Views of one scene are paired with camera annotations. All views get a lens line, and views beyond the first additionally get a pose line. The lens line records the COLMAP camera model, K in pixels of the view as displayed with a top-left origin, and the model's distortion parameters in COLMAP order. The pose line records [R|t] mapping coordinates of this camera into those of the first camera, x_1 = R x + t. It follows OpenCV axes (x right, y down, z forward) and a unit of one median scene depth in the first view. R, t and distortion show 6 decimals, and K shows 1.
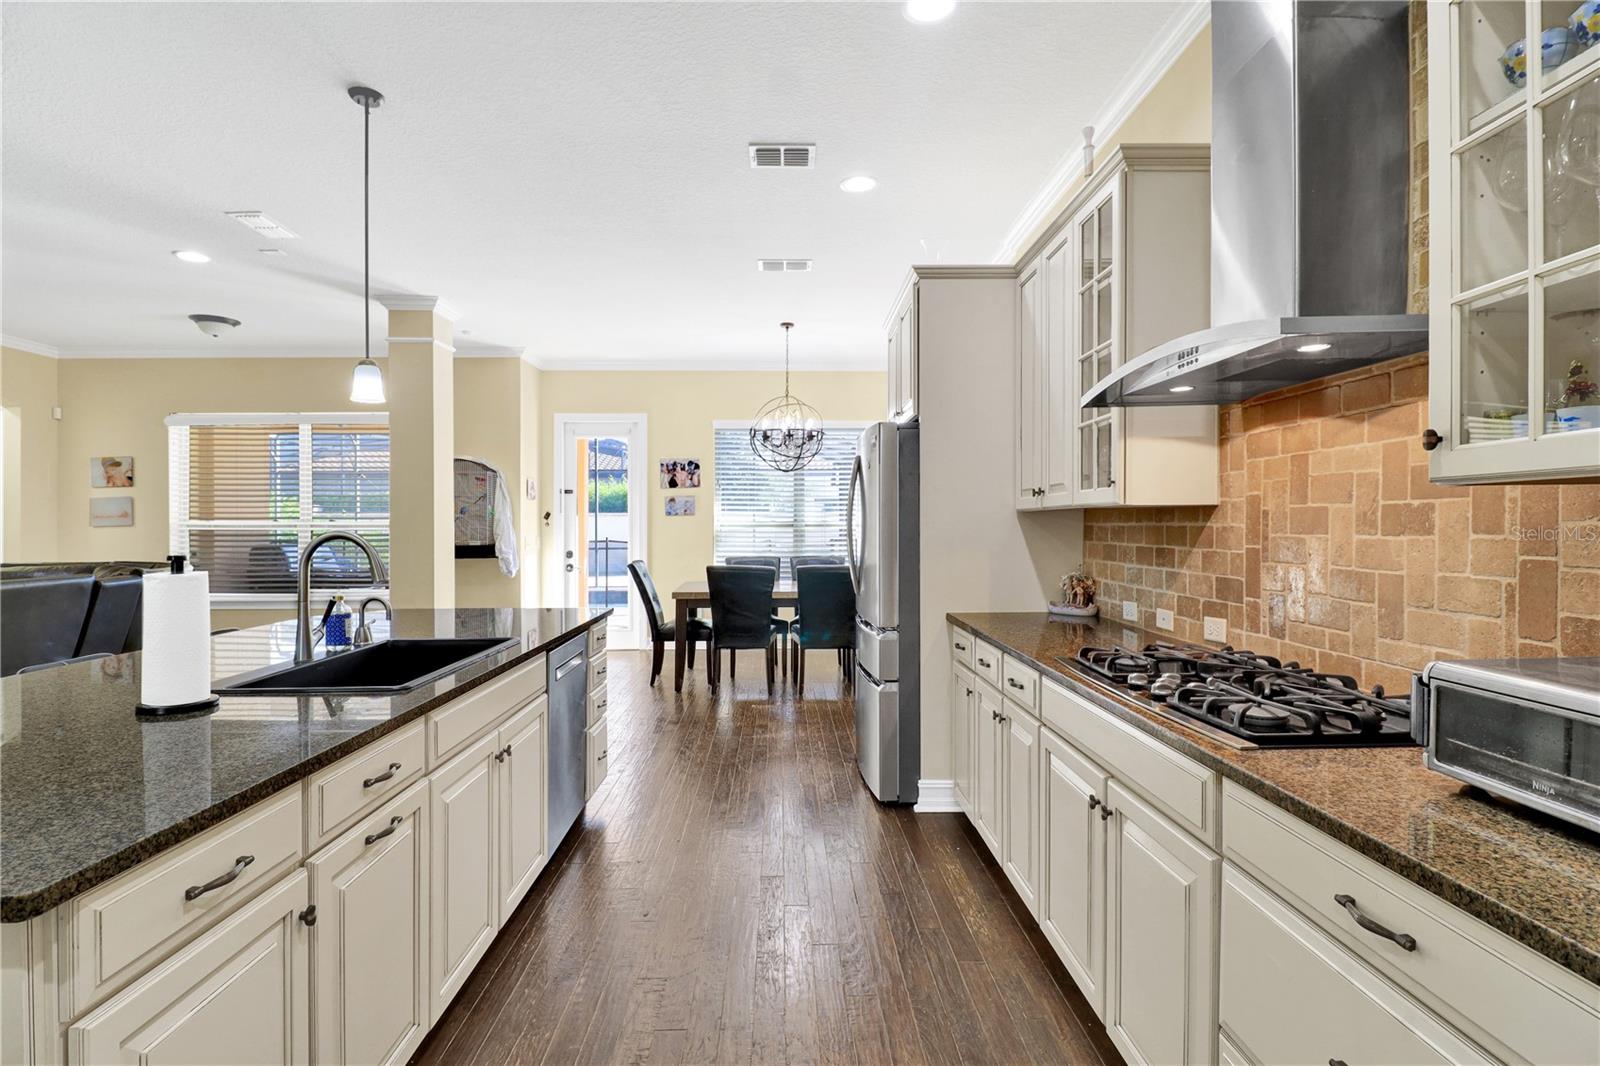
lens RADIAL K [[768.4, 0, 796.3], [0, 768.4, 532.8], [0, 0, 1]] dist [-0.008423, -0.002450]
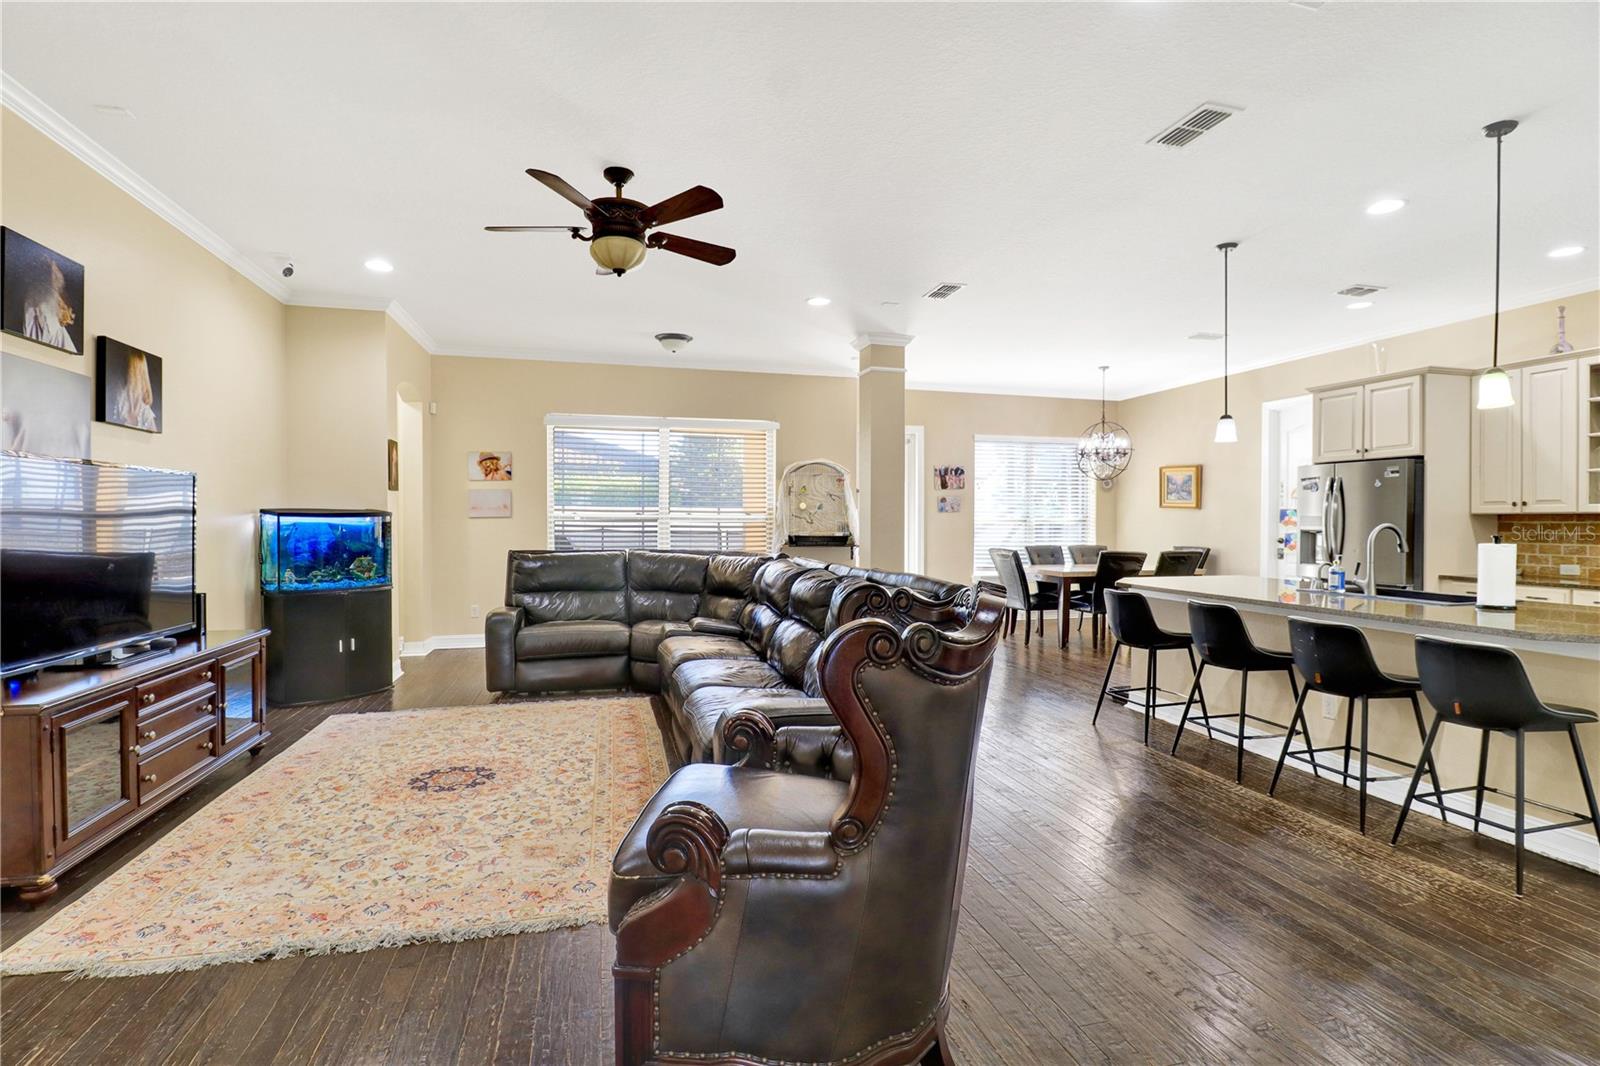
lens RADIAL K [[768.4, 0, 802.6], [0, 768.4, 530.3], [0, 0, 1]] dist [-0.008423, -0.002450]
pose [[0.971430, 0.002674, 0.237309, -0.791744], [-0.003582, 0.999988, 0.003393, 0.003418], [-0.237297, -0.004146, 0.971428, -0.144893]]
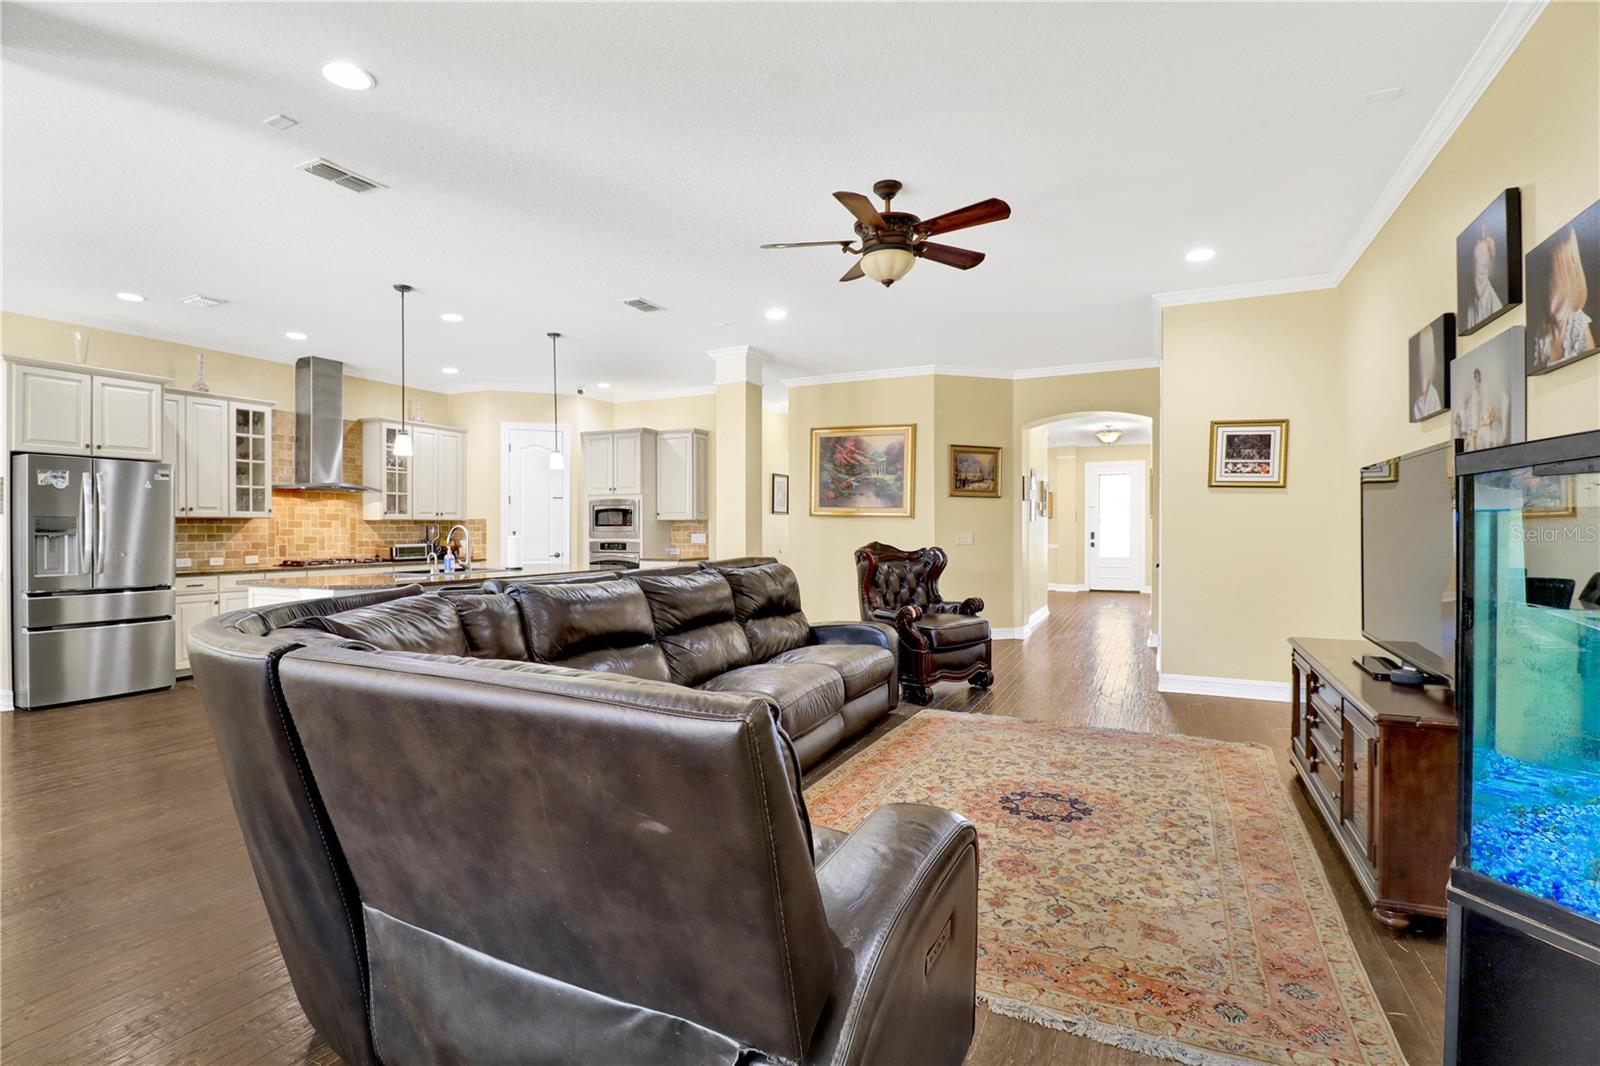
lens RADIAL K [[765.1, 0, 795.9], [0, 765.1, 526.9], [0, 0, 1]] dist [-0.004944, -0.001676]
pose [[-0.894201, 0.006045, 0.447625, -0.988701], [0.010269, 0.999923, 0.007010, -0.001225], [-0.447548, 0.010865, -0.894194, 0.992760]]
